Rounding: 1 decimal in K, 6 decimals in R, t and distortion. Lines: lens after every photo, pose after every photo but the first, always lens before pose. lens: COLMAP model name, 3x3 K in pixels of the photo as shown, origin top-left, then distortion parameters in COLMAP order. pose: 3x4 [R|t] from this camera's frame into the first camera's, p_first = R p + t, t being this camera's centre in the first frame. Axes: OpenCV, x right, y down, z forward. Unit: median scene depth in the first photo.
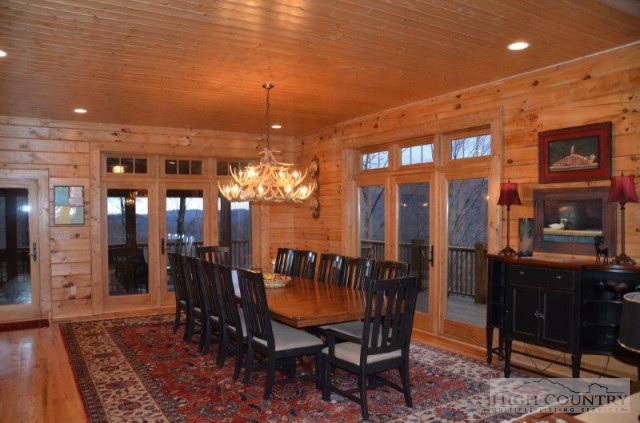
lens RADIAL K [[496.4, 0, 318.9], [0, 496.4, 220.9], [0, 0, 1]] dist [-0.161081, 0.105252]
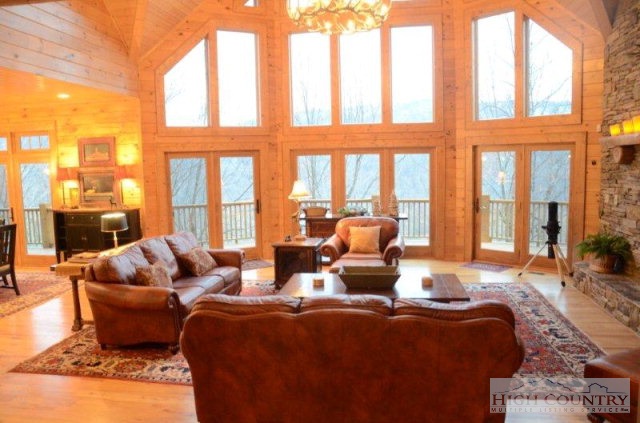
lens RADIAL K [[496.4, 0, 318.9], [0, 496.4, 220.9], [0, 0, 1]] dist [-0.161081, 0.105252]
pose [[0.651537, -0.103039, 0.751587, -0.328301], [0.033243, 0.993659, 0.107407, -0.045906], [-0.757888, -0.044995, 0.650831, -0.861216]]
